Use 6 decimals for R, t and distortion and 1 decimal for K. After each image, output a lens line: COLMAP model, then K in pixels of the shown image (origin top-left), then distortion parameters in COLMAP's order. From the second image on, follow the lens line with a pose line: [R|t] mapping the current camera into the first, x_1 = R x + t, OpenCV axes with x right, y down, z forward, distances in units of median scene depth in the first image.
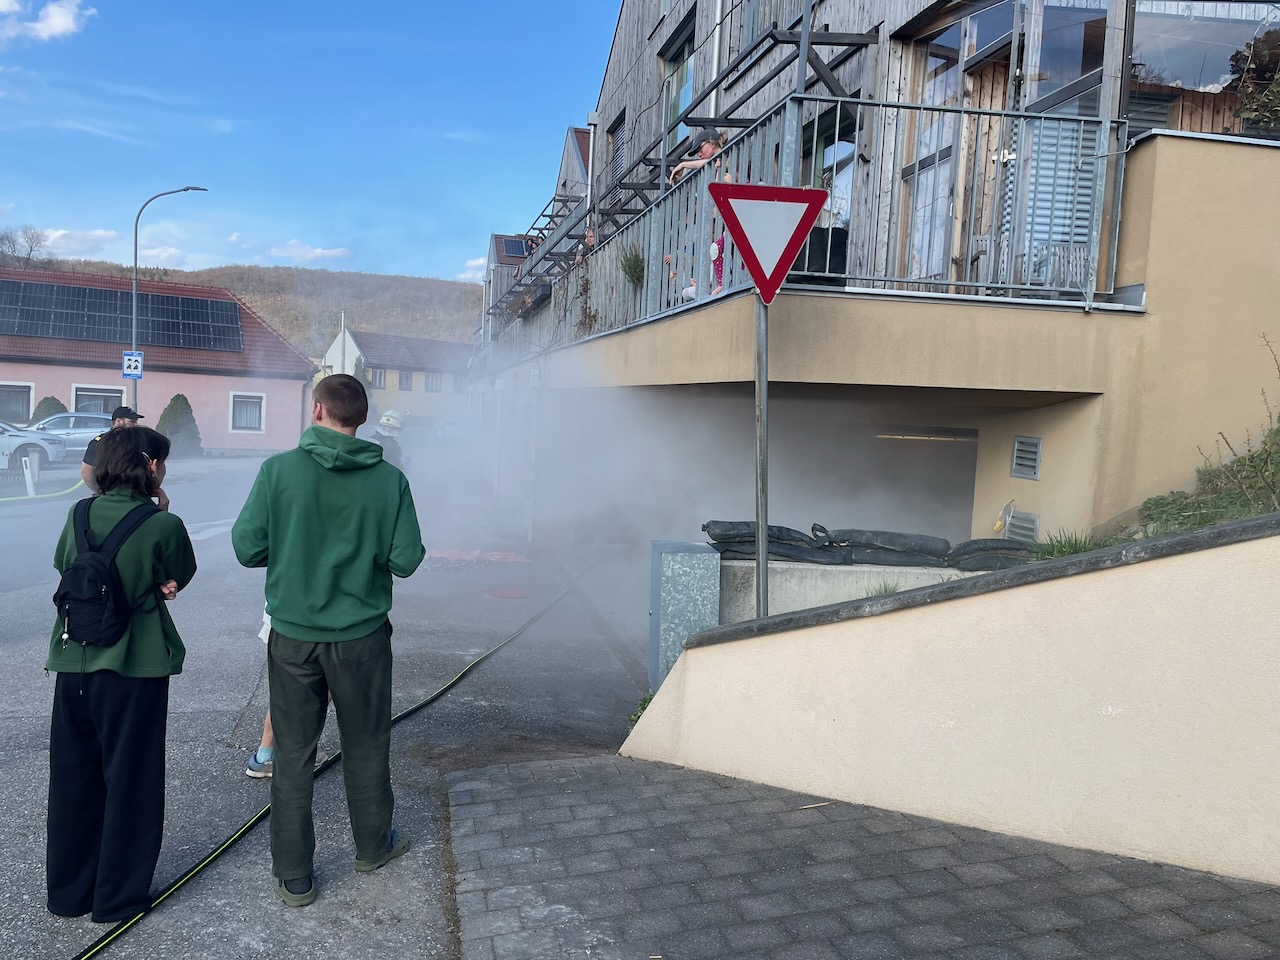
lens RADIAL K [[962.7, 0, 633.7], [0, 962.7, 471.5], [0, 0, 1]] dist [0.085433, -0.114138]
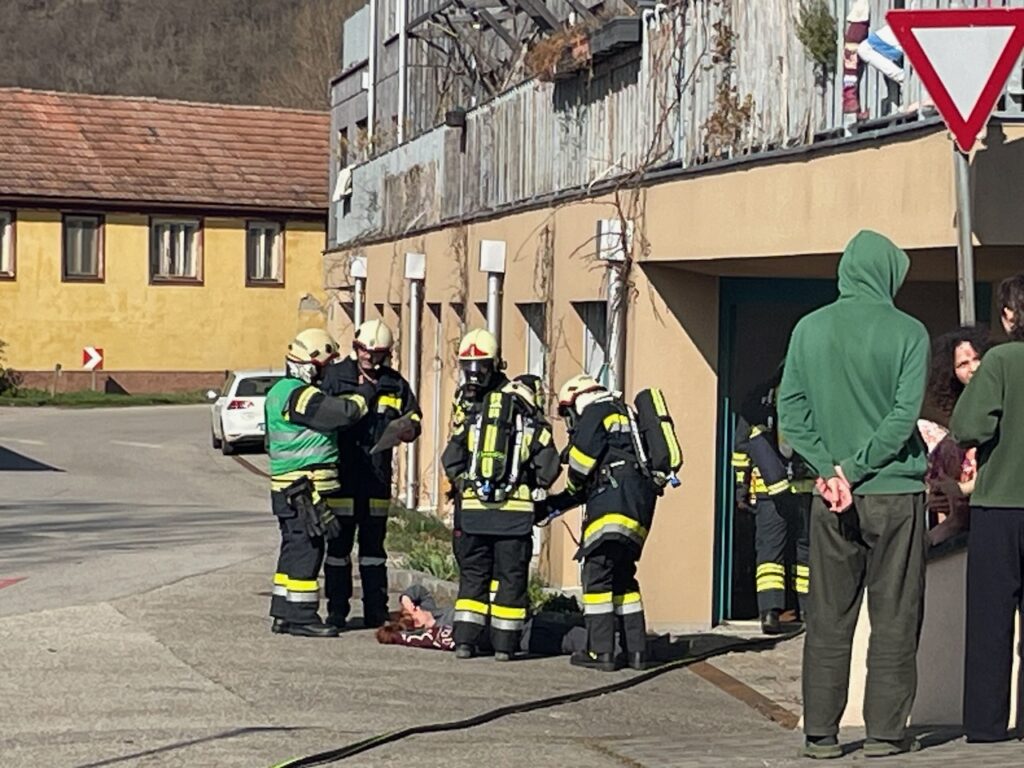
lens RADIAL K [[3925.8, 0, 502.3], [0, 3925.8, 371.2], [0, 0, 1]] dist [0.123499, 0.000000]
pose [[0.994313, -0.029543, -0.102321, 0.034600], [0.023824, 0.998109, -0.056672, 0.075823], [0.103802, 0.053913, 0.993136, -0.937500]]
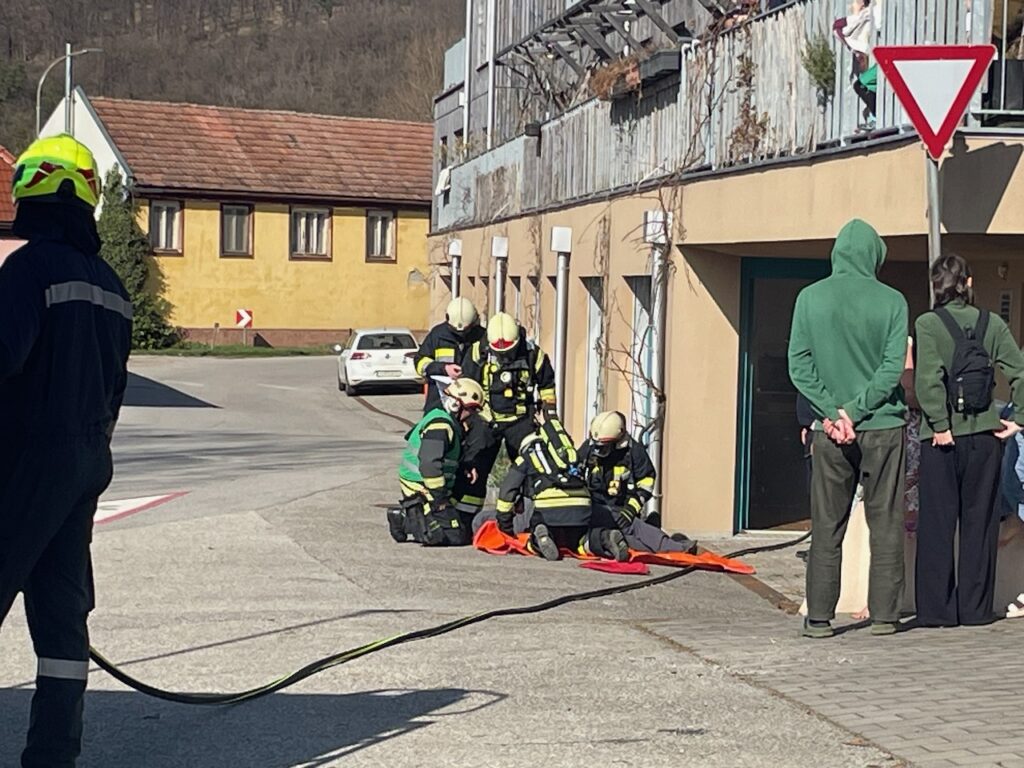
lens RADIAL K [[3131.7, 0, 504.4], [0, 3131.7, 358.0], [0, 0, 1]] dist [0.126624, 0.000000]
pose [[0.992146, -0.021699, -0.123186, 0.037235], [0.015833, 0.998702, -0.048402, 0.077027], [0.124076, 0.046071, 0.991203, -0.952439]]
